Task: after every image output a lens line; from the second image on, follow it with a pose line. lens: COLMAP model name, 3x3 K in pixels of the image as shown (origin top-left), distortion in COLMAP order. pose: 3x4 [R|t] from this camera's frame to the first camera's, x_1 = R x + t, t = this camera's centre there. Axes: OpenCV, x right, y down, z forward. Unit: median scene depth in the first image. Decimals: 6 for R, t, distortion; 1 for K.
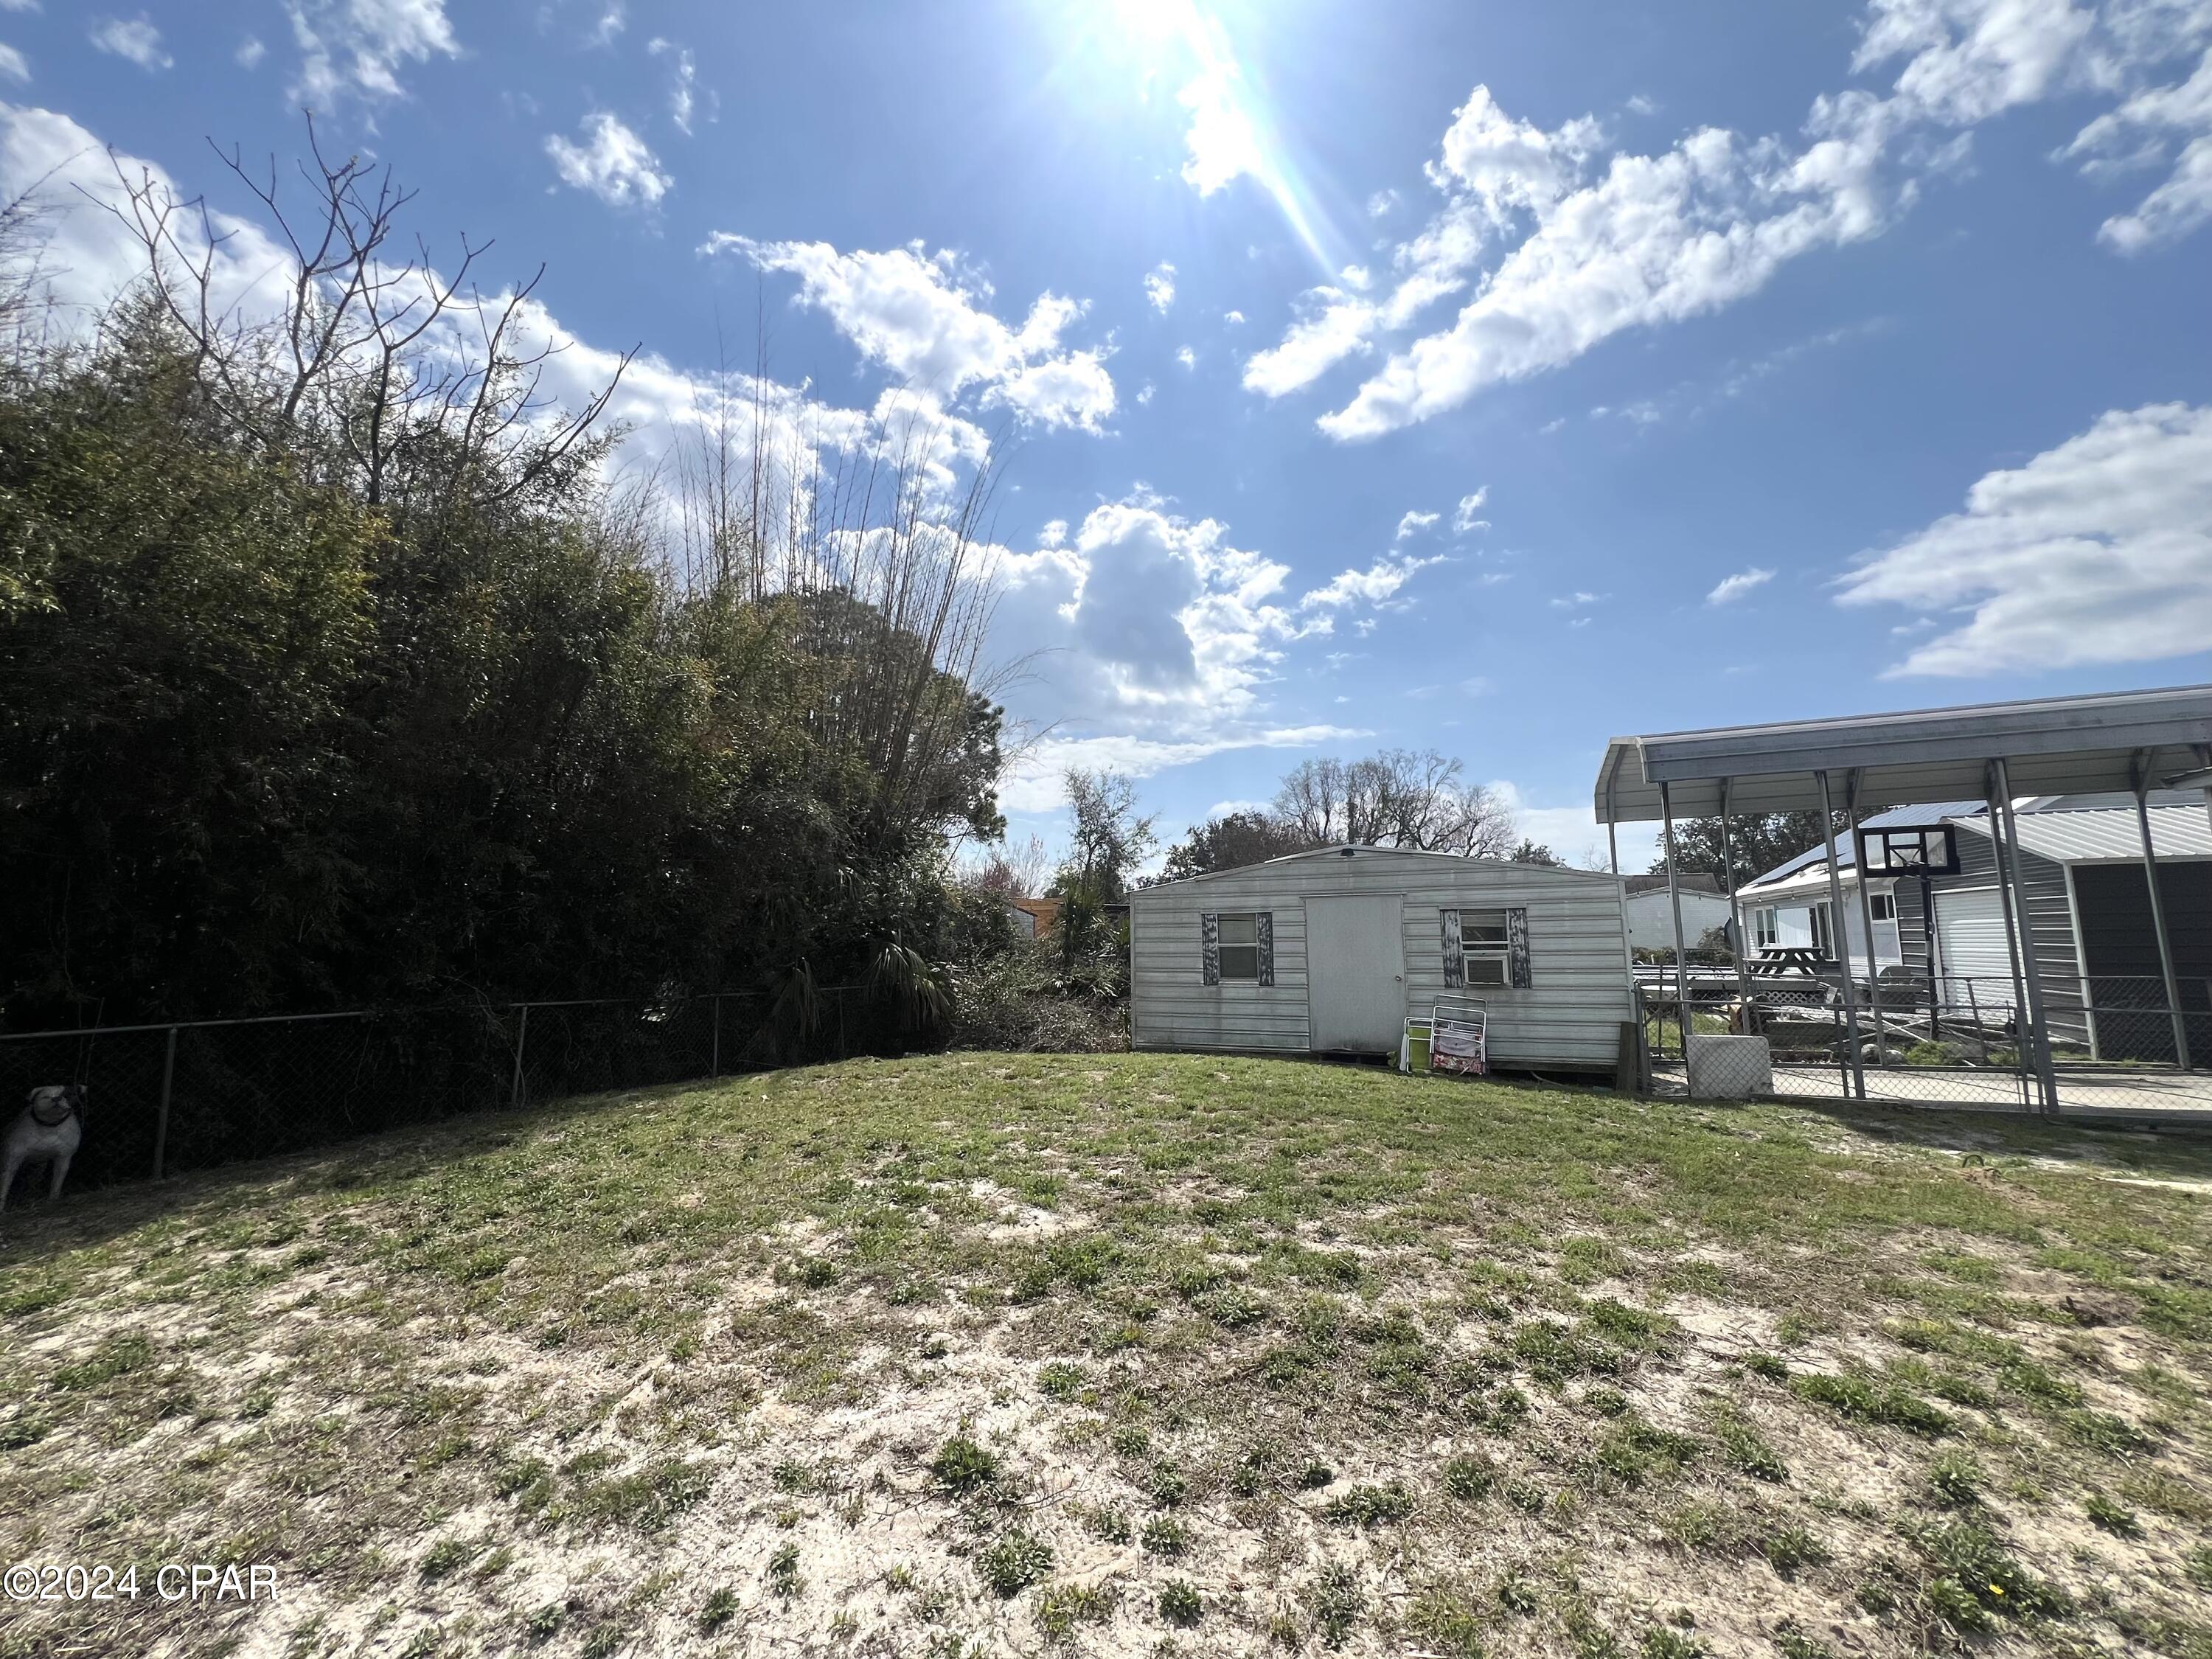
lens RADIAL K [[870.6, 0, 1106.0], [0, 870.6, 835.1], [0, 0, 1]] dist [-0.004109, -0.000092]
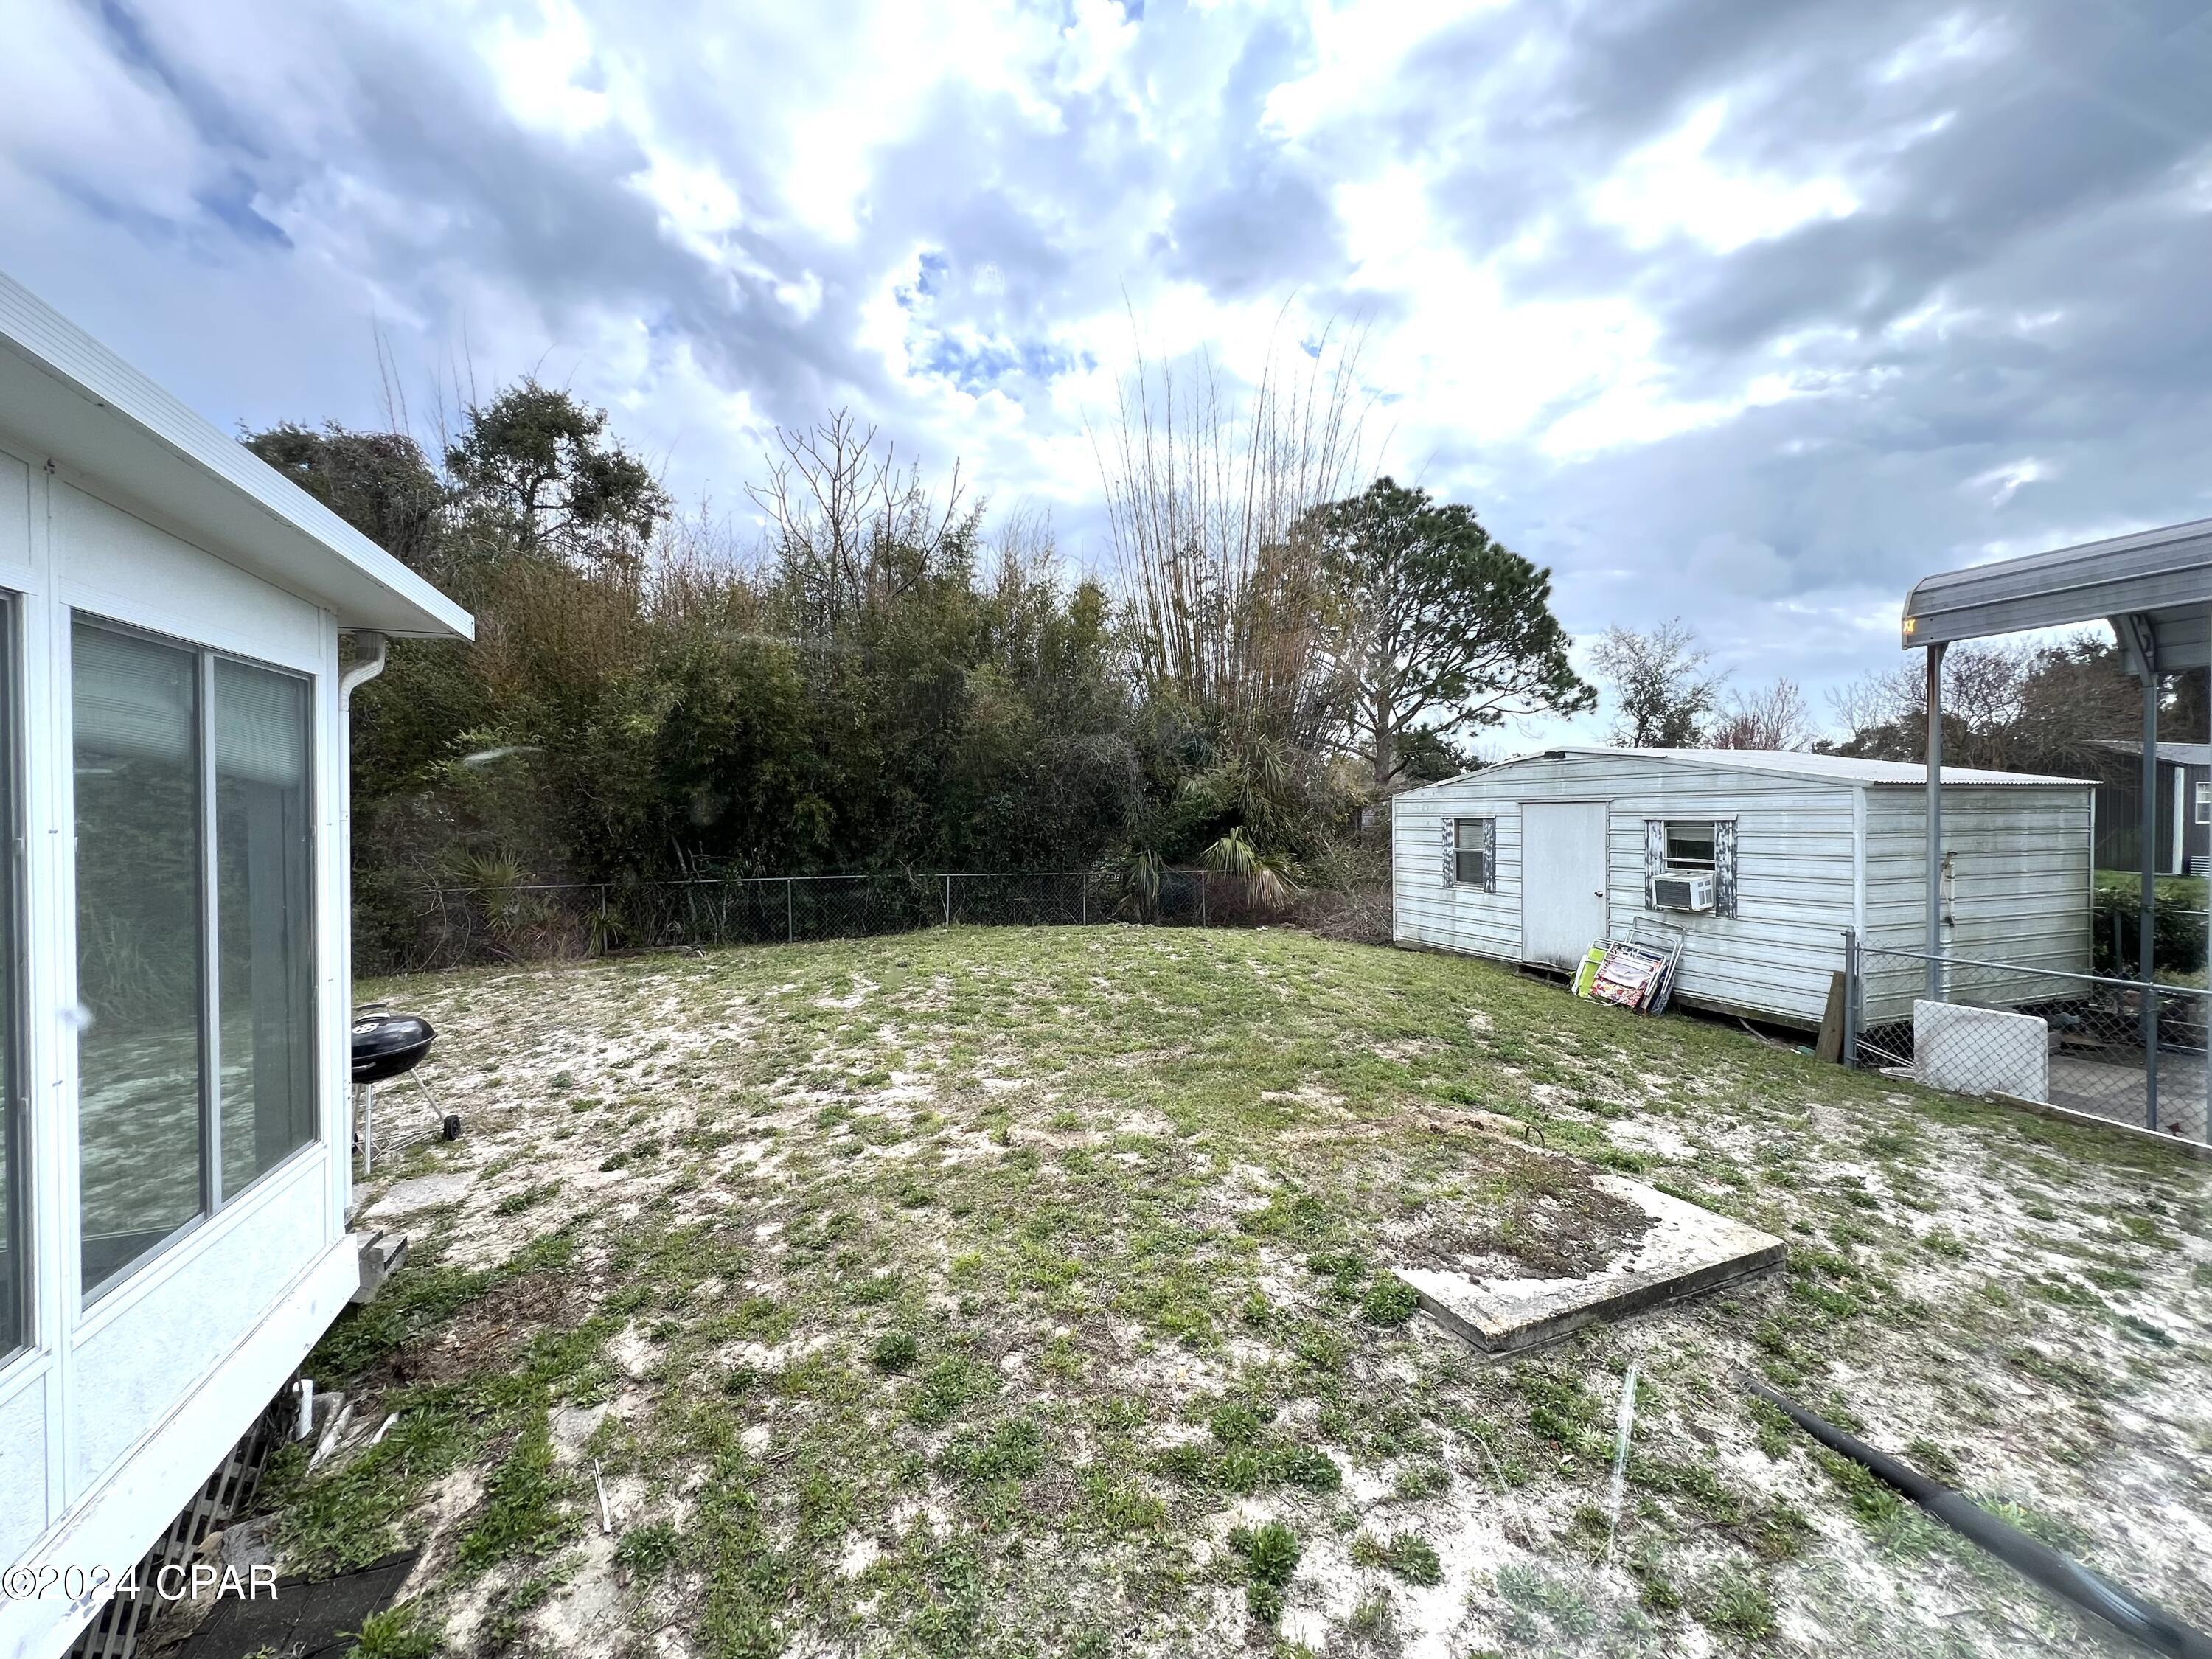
lens RADIAL K [[884.8, 0, 1122.2], [0, 884.8, 819.5], [0, 0, 1]] dist [-0.003674, -0.000130]
pose [[0.693818, 0.006993, -0.720116, 0.685922], [0.090941, 0.991097, 0.097244, -0.049519], [0.714385, -0.132958, 0.687005, 0.028286]]
